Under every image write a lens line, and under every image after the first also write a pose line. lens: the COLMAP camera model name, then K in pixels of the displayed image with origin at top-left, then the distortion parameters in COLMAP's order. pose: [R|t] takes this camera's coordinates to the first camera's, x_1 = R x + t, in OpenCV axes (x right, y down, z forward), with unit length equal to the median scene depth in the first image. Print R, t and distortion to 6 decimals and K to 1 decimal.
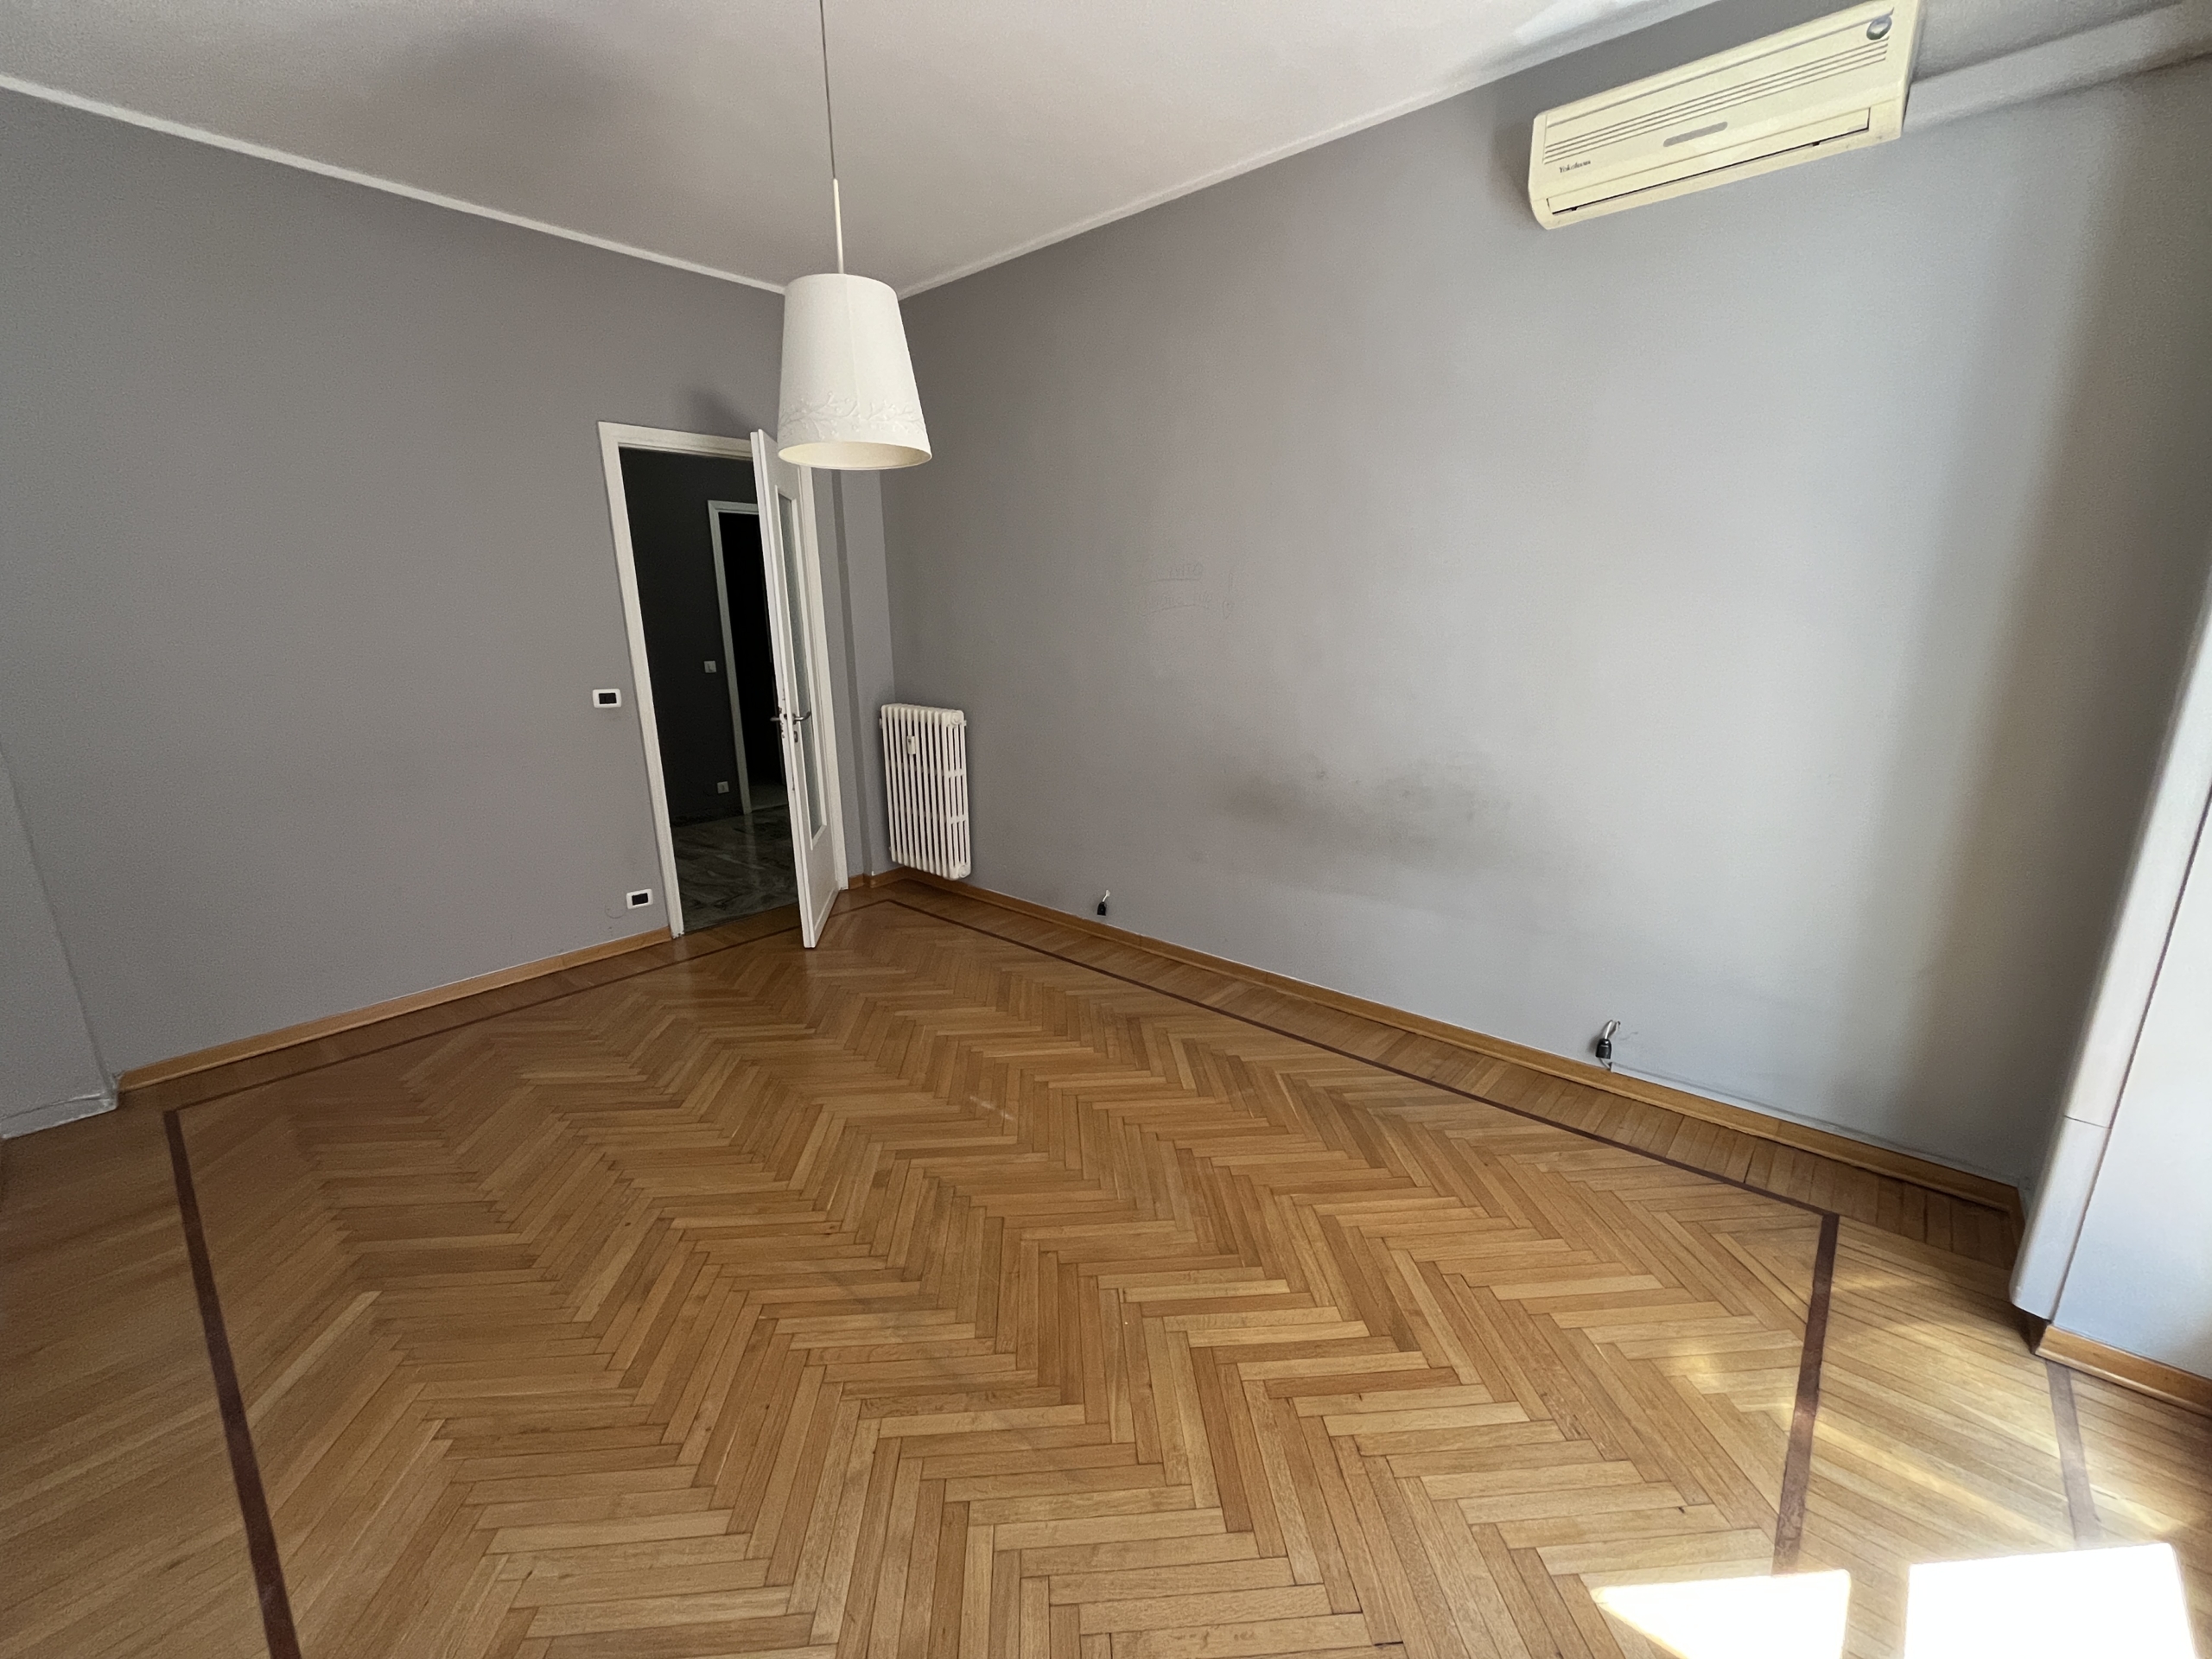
lens RADIAL K [[893.0, 0, 1107.4], [0, 893.0, 822.6], [0, 0, 1]] dist [-0.003612, 0.000350]
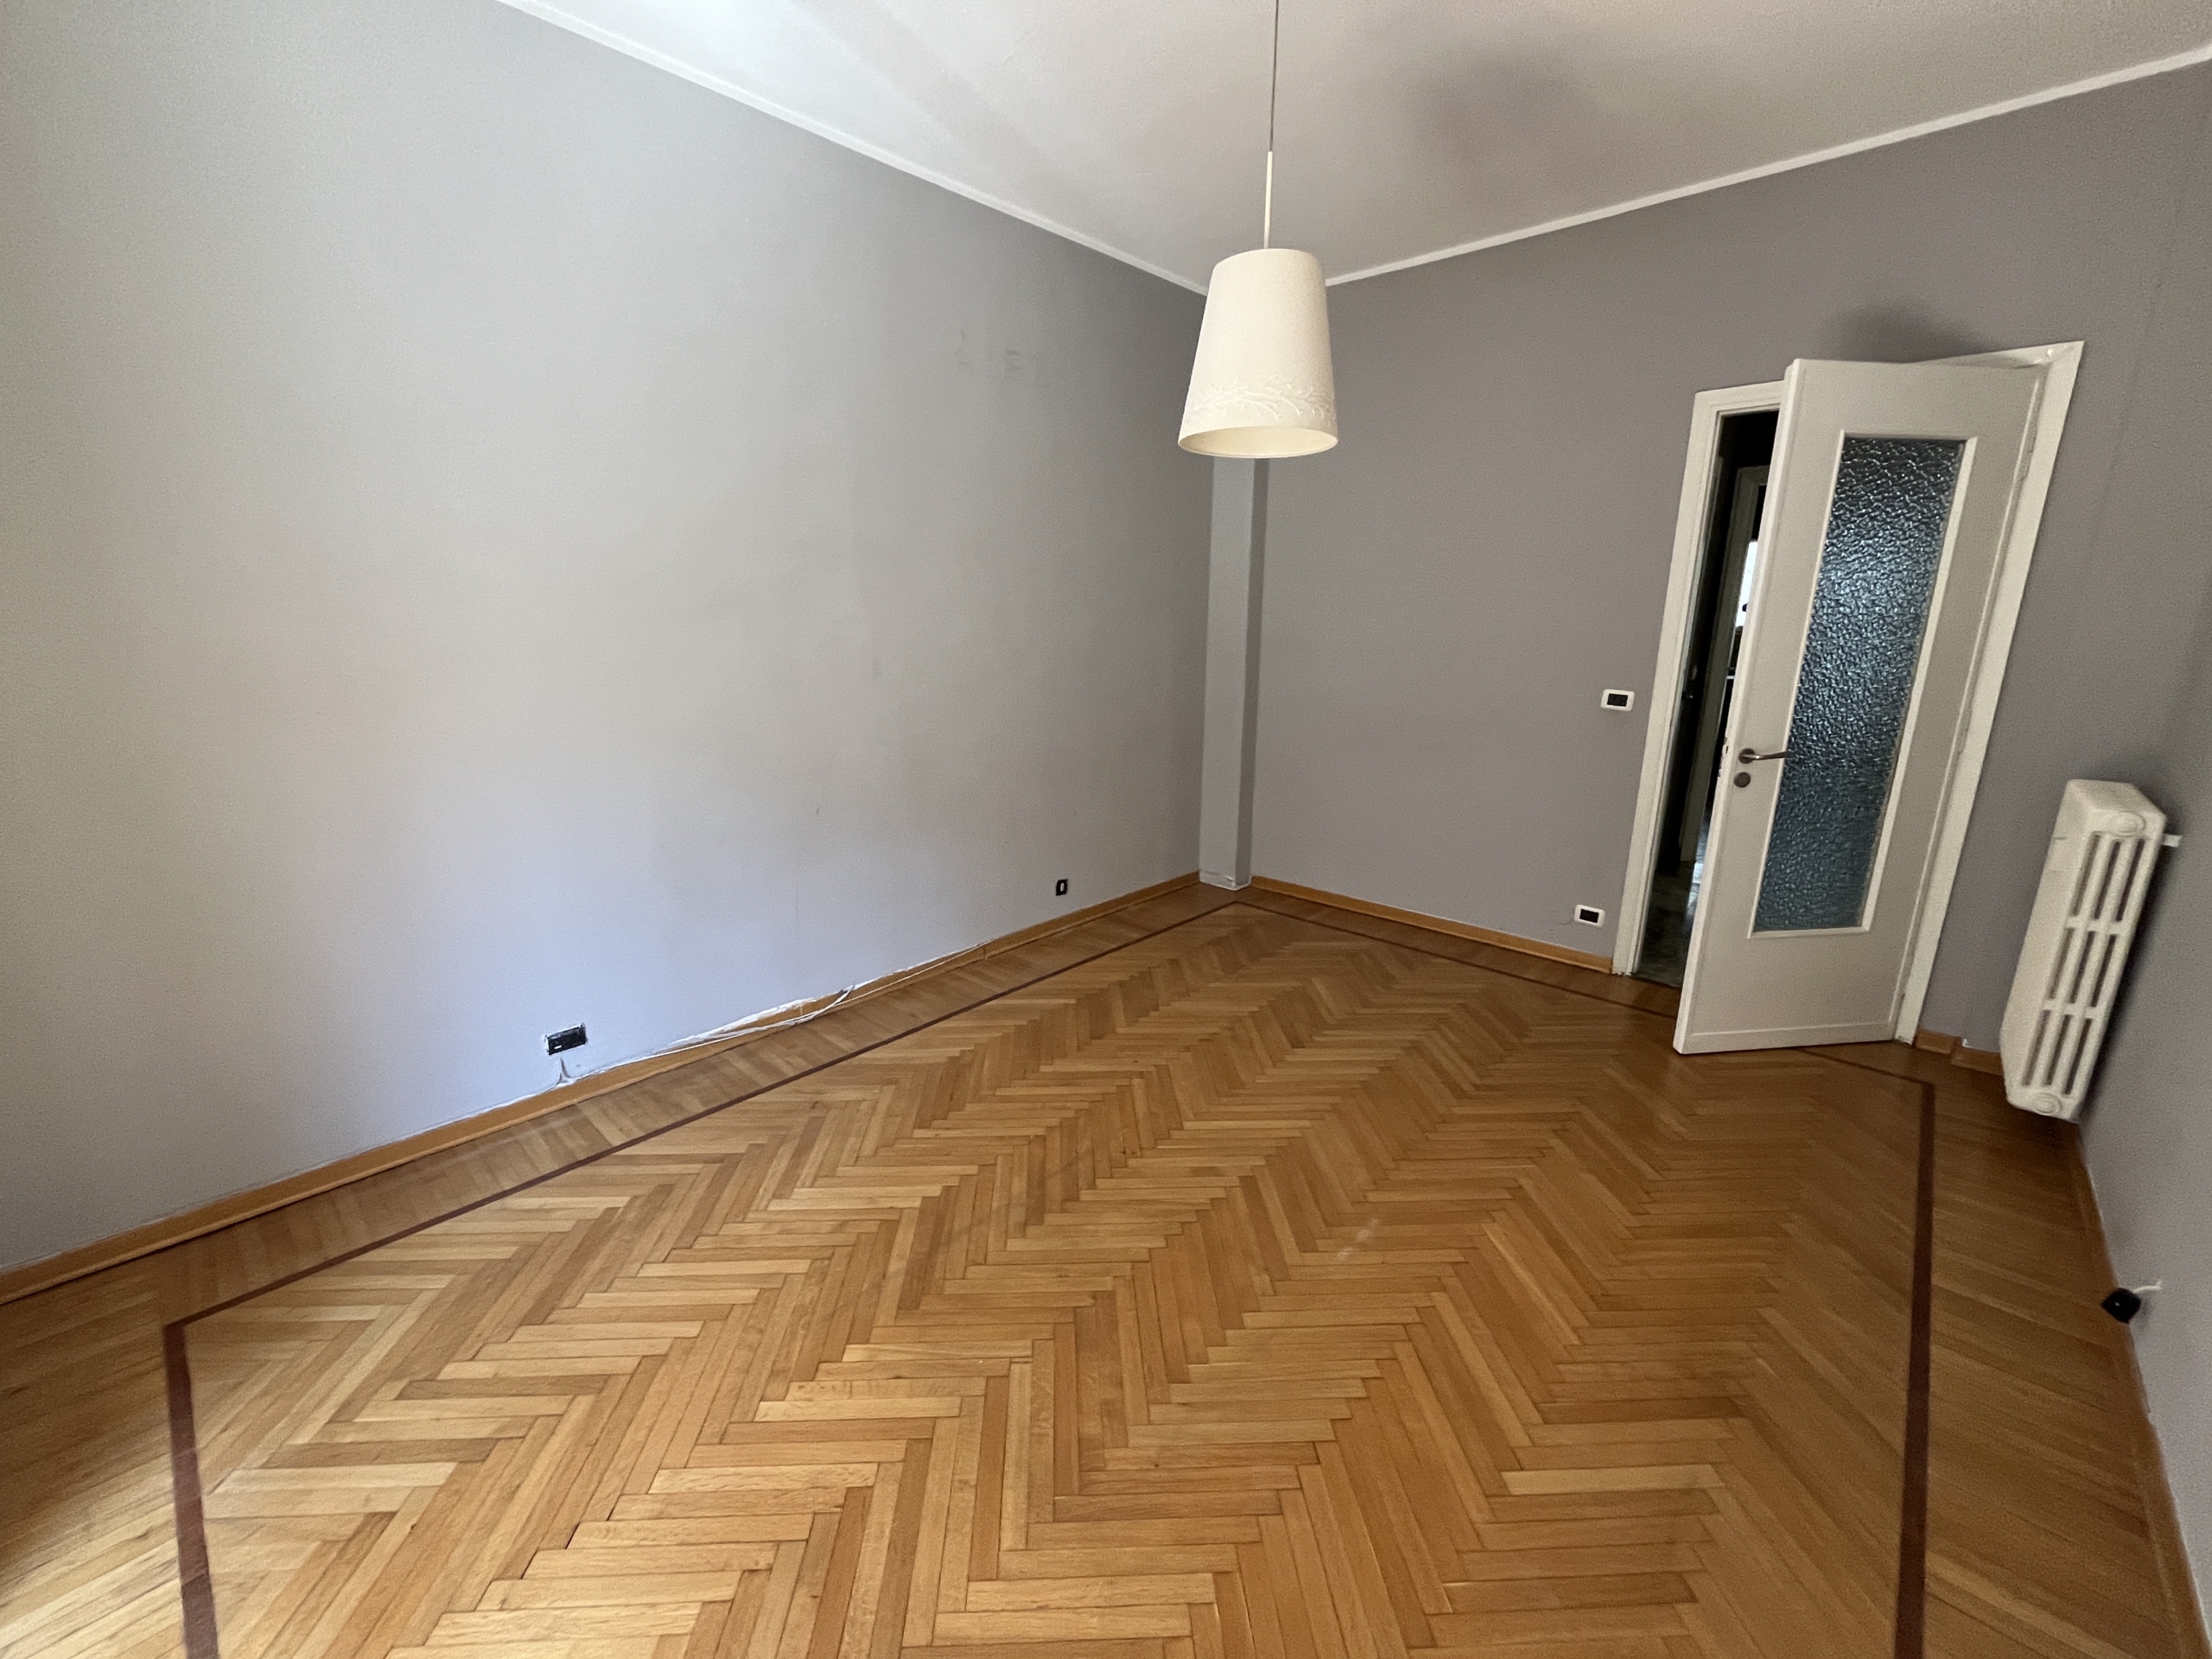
lens RADIAL K [[893.0, 0, 1100.6], [0, 893.0, 841.3], [0, 0, 1]] dist [-0.003612, 0.000350]
pose [[-0.031345, 0.258875, -0.965402, 0.512054], [-0.239751, 0.935731, 0.258703, -0.146934], [0.970328, 0.239565, 0.032735, 0.629339]]
